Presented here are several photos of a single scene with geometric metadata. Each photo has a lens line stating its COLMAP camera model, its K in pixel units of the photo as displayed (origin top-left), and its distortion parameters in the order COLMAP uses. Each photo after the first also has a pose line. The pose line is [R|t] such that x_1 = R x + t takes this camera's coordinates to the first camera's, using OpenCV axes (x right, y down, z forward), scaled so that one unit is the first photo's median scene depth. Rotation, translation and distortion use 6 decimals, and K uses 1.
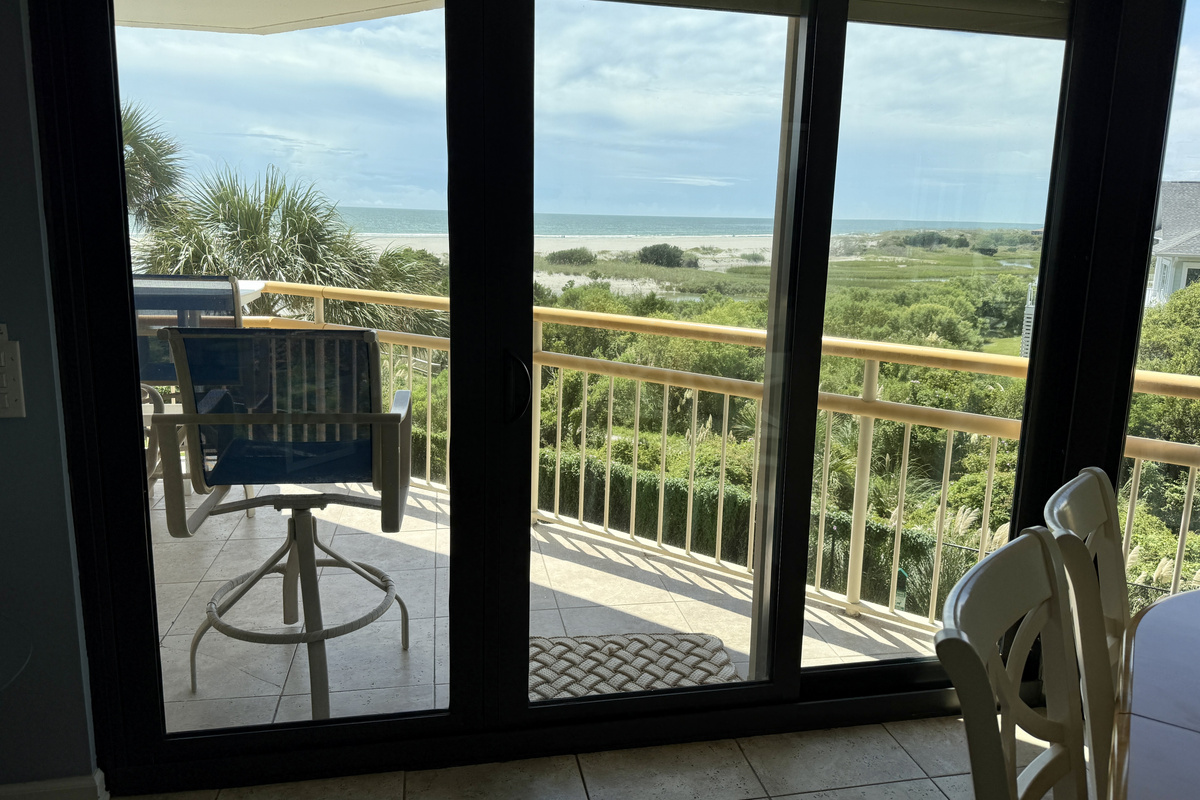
lens RADIAL K [[841.8, 0, 602.1], [0, 841.8, 357.1], [0, 0, 1]] dist [0.119889, -0.169372]
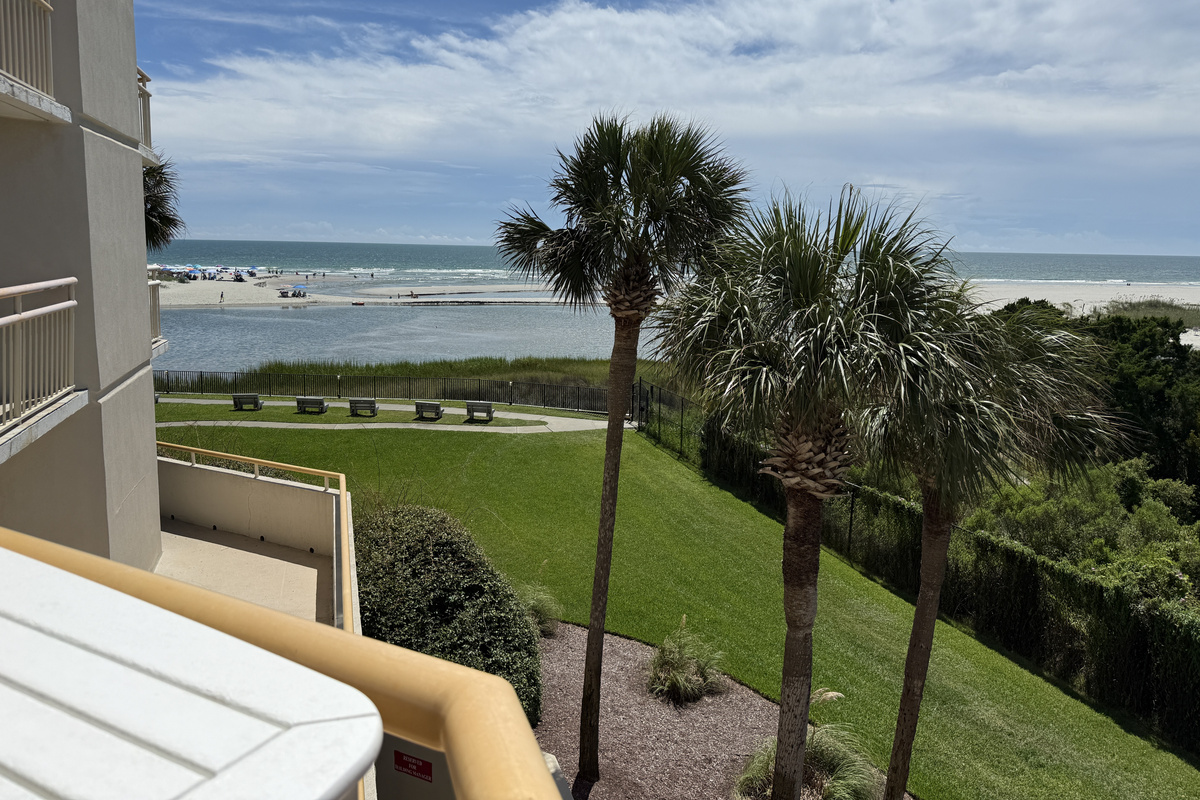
lens RADIAL K [[841.8, 0, 602.1], [0, 841.8, 357.1], [0, 0, 1]] dist [0.119889, -0.169372]
pose [[0.781736, 0.071957, -0.619445, -0.124360], [-0.104543, 0.994385, -0.016421, -0.064655], [0.614785, 0.077596, 0.784869, 0.388008]]
